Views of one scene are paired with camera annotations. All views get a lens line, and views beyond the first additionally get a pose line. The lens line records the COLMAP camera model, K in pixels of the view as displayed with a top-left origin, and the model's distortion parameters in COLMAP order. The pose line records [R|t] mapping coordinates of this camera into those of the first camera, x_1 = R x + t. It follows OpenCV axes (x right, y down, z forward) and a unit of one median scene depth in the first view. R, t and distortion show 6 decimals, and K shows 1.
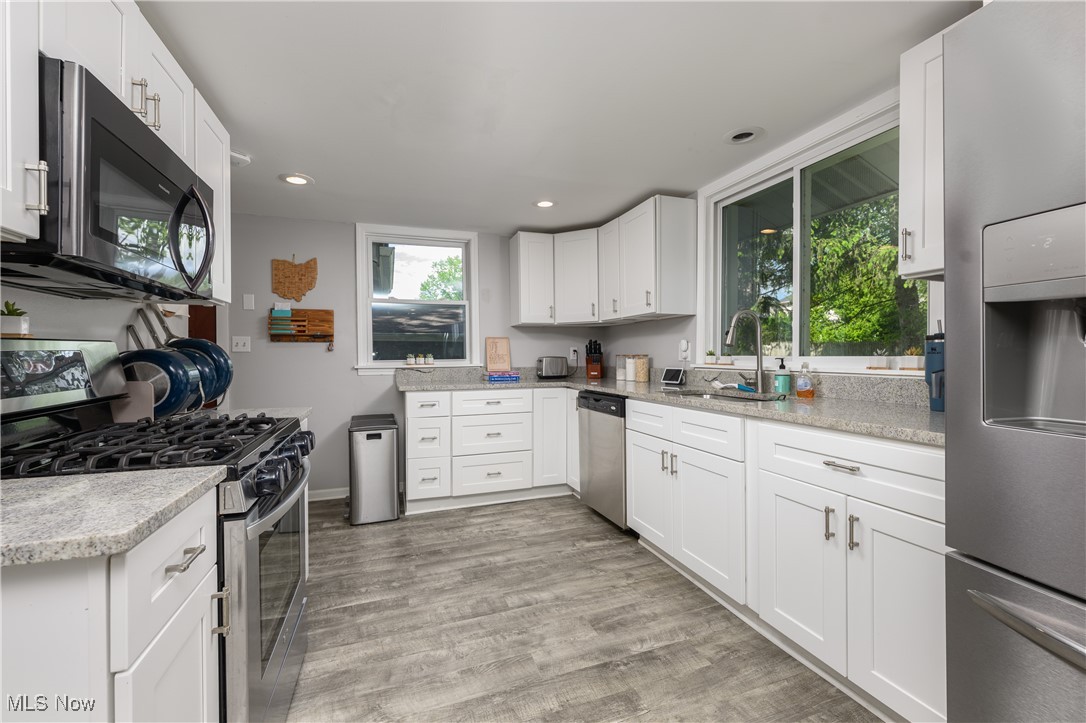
lens RADIAL K [[453.7, 0, 545.4], [0, 453.7, 357.1], [0, 0, 1]] dist [-0.000371, -0.000484]
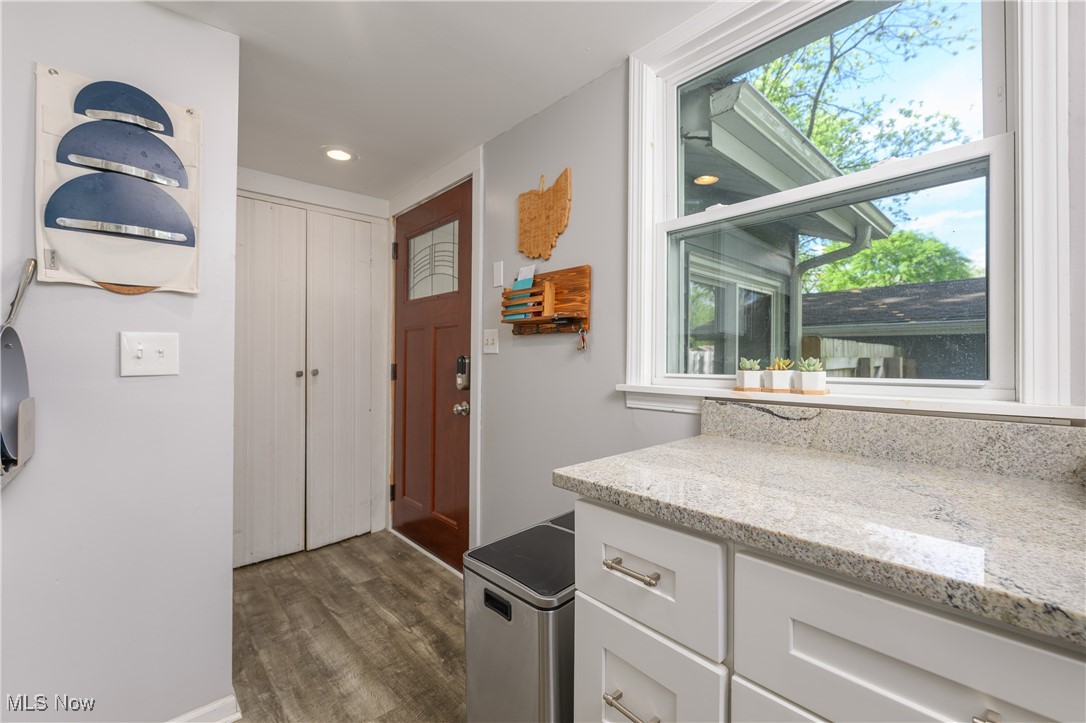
lens RADIAL K [[453.7, 0, 533.8], [0, 453.7, 360.6], [0, 0, 1]] dist [-0.000371, -0.000484]
pose [[0.377433, 0.008842, -0.925995, -0.076626], [-0.010624, 0.999930, 0.005217, -0.008394], [0.925976, 0.007868, 0.377501, 1.195009]]
